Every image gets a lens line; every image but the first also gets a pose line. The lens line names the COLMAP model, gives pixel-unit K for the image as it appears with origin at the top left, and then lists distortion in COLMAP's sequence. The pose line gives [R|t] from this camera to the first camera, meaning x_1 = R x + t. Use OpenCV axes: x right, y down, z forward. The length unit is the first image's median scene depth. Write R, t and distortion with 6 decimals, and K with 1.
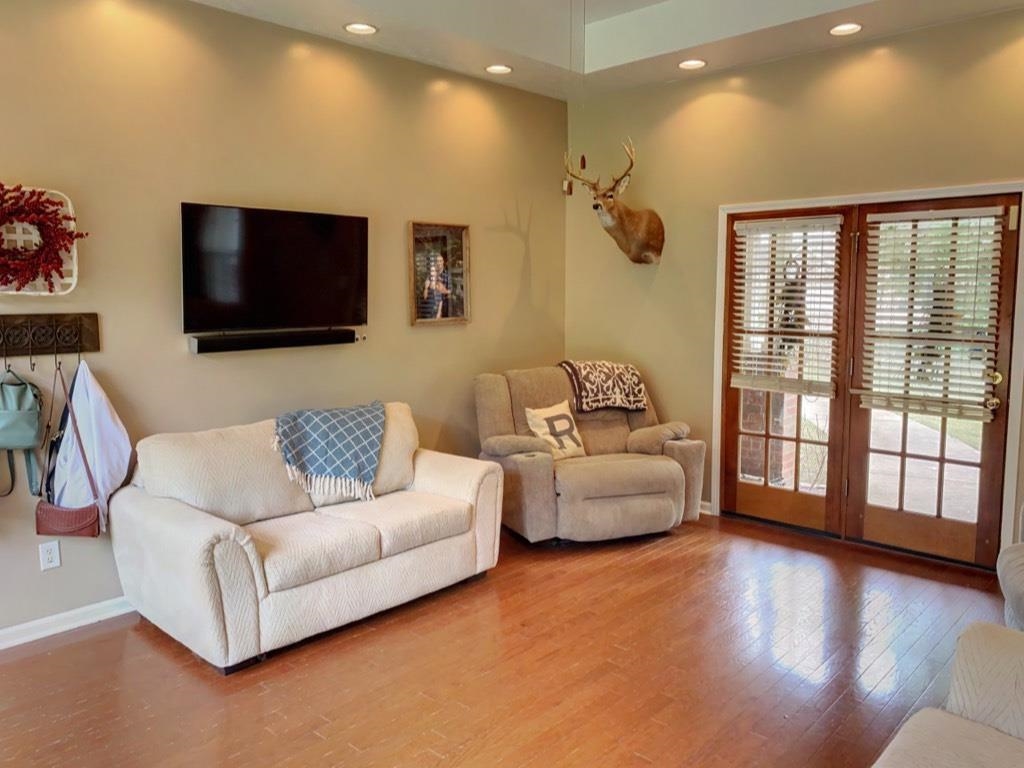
lens RADIAL K [[789.9, 0, 513.2], [0, 789.9, 363.8], [0, 0, 1]] dist [0.003374, 0.001017]
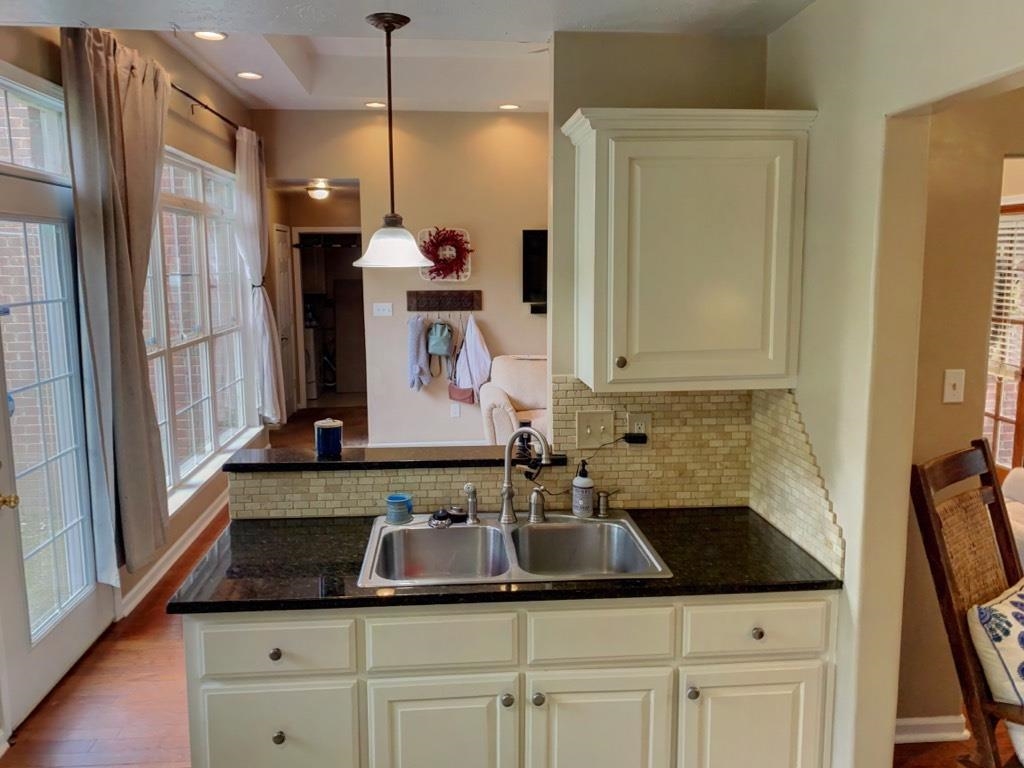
lens RADIAL K [[789.9, 0, 512.2], [0, 789.9, 381.7], [0, 0, 1]] dist [0.003374, 0.001017]
pose [[0.727149, 0.096170, -0.679710, 0.895112], [-0.061030, 0.995274, 0.075529, 0.007954], [0.683761, -0.013438, 0.729582, -0.373747]]
